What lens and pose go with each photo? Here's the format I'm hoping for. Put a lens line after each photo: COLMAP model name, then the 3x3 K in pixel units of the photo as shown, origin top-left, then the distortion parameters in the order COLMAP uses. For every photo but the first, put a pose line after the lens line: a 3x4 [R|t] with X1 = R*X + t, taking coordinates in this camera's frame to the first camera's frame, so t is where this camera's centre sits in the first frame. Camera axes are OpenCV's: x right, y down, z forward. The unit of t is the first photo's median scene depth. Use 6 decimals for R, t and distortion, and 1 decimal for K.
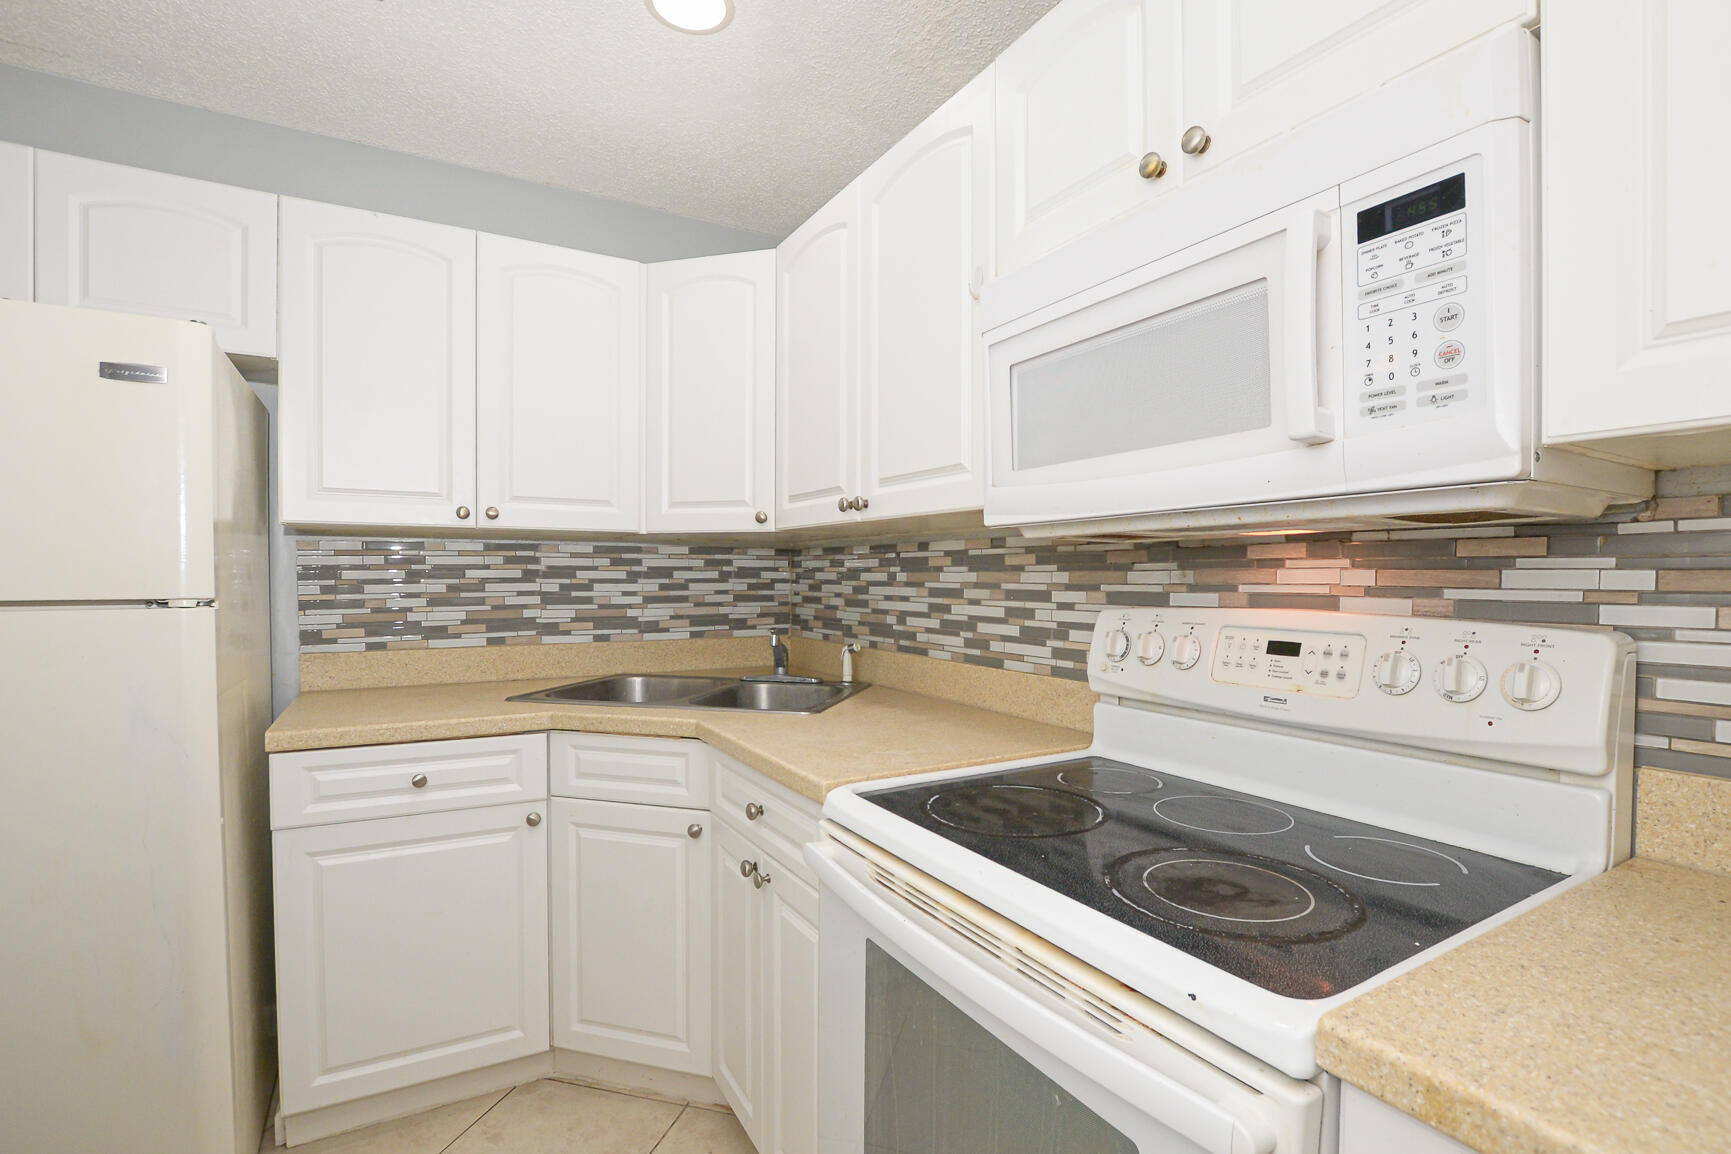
lens RADIAL K [[827.4, 0, 884.9], [0, 827.4, 595.7], [0, 0, 1]] dist [-0.029367, 0.002055]
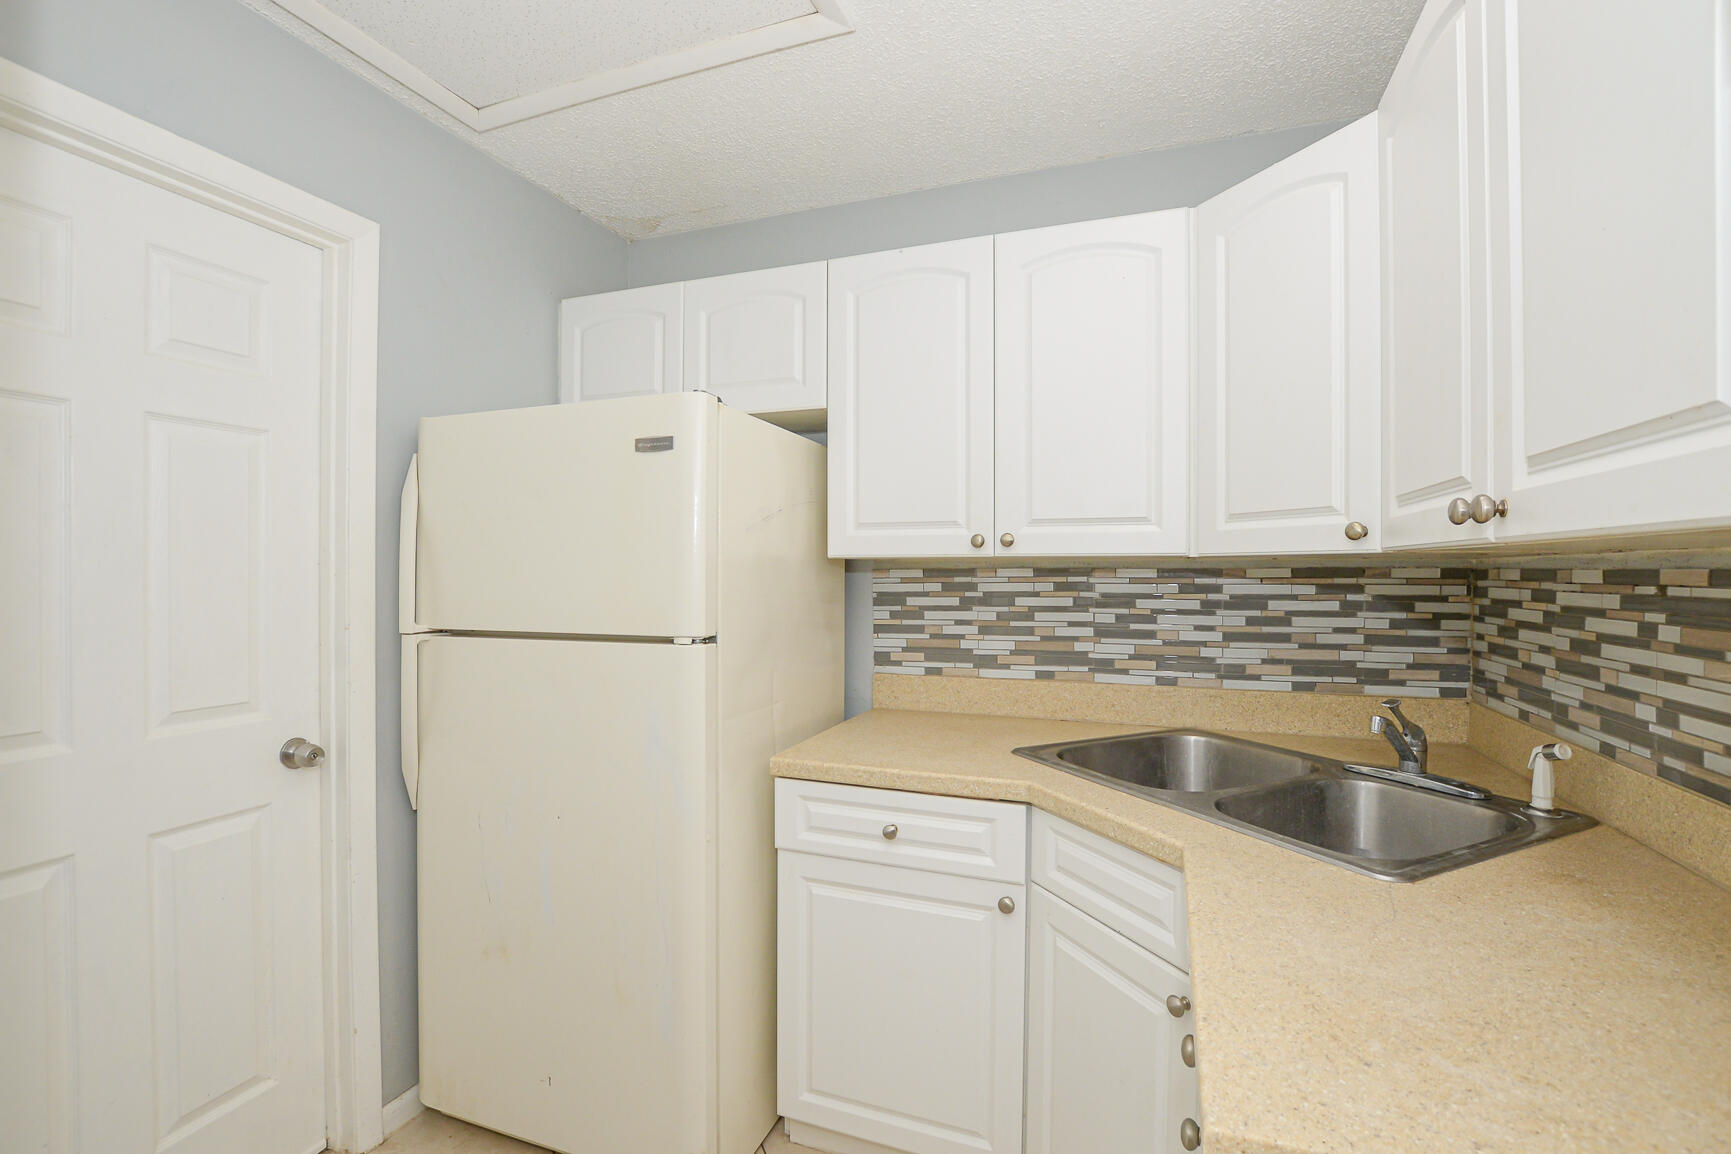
lens RADIAL K [[782.9, 0, 827.0], [0, 782.9, 577.5], [0, 0, 1]] dist [-0.026481, 0.001935]
pose [[0.607683, 0.002926, -0.794175, 0.085250], [-0.018784, 0.999766, -0.010689, -0.047540], [0.793958, 0.021413, 0.607596, 0.327750]]
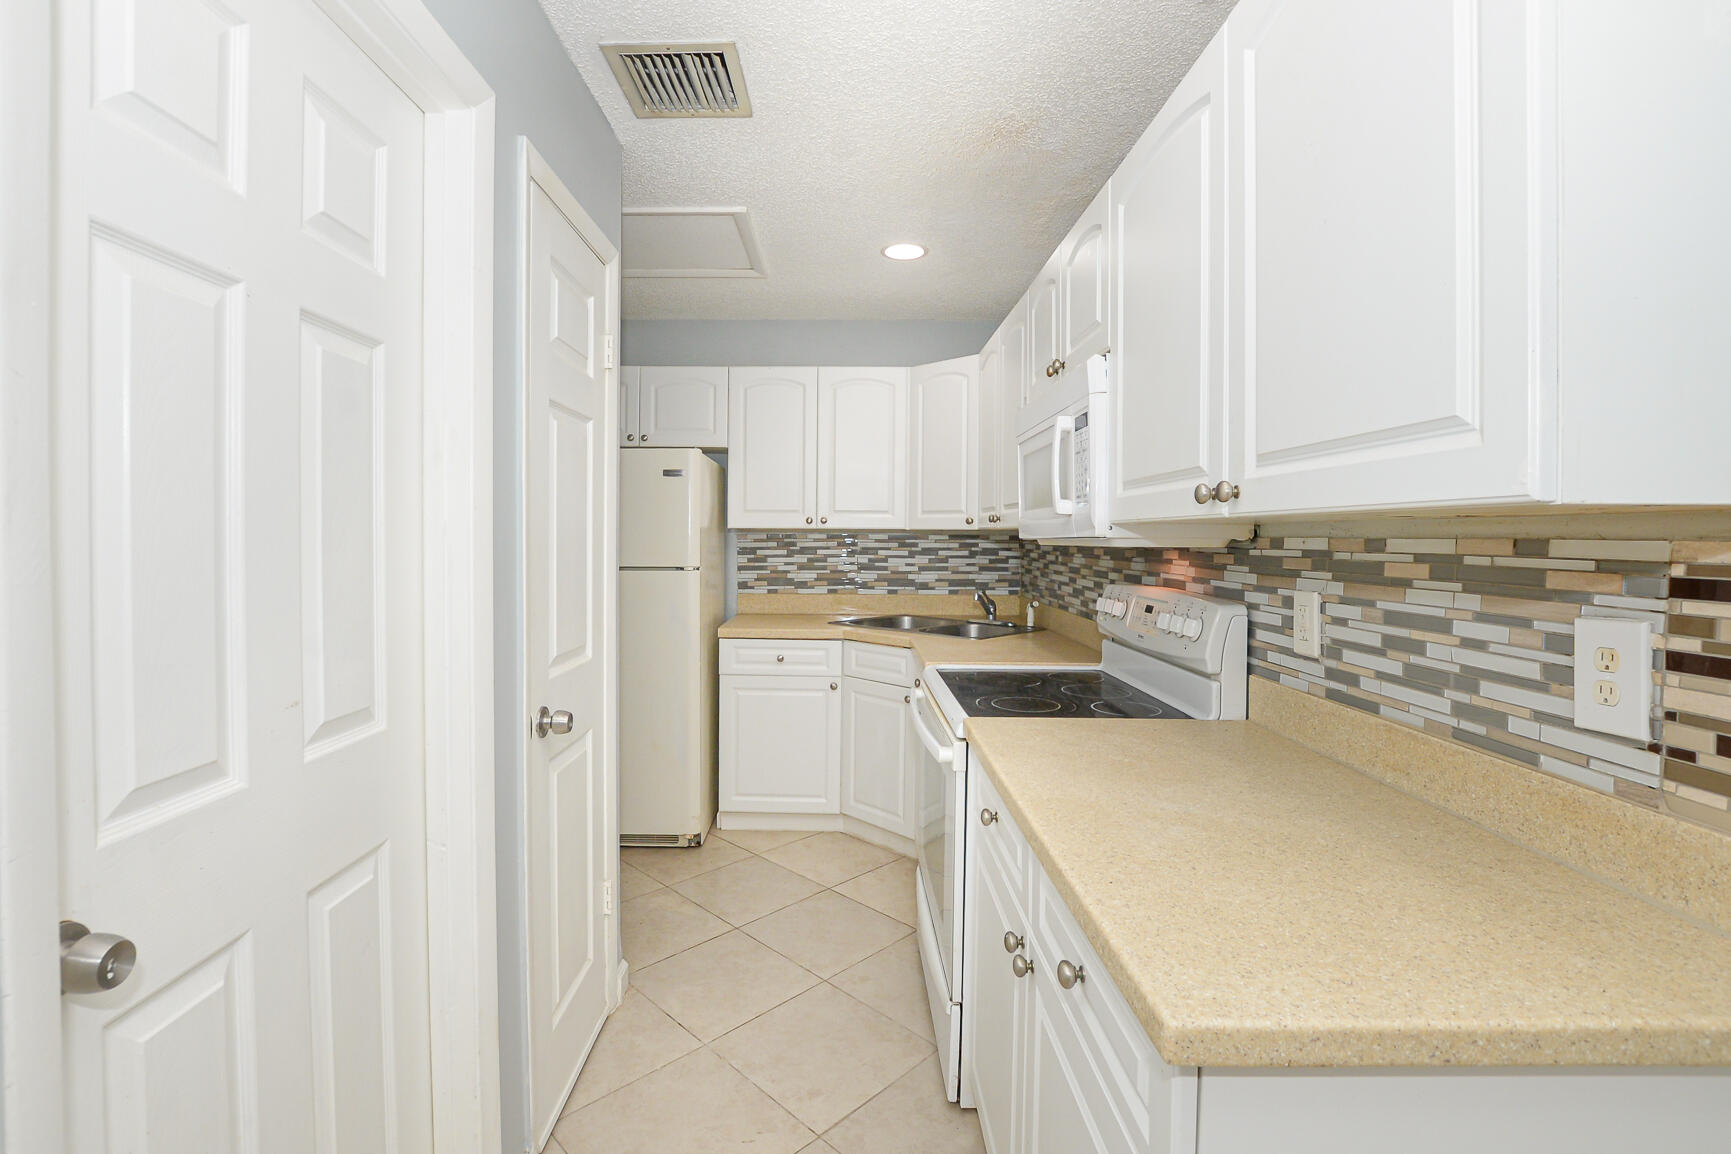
lens RADIAL K [[782.9, 0, 825.9], [0, 782.9, 546.7], [0, 0, 1]] dist [-0.026481, 0.001935]
pose [[0.855088, 0.009481, -0.518396, 0.437544], [-0.016403, 0.999827, -0.008769, -0.027632], [0.518223, 0.016002, 0.855096, -0.495390]]
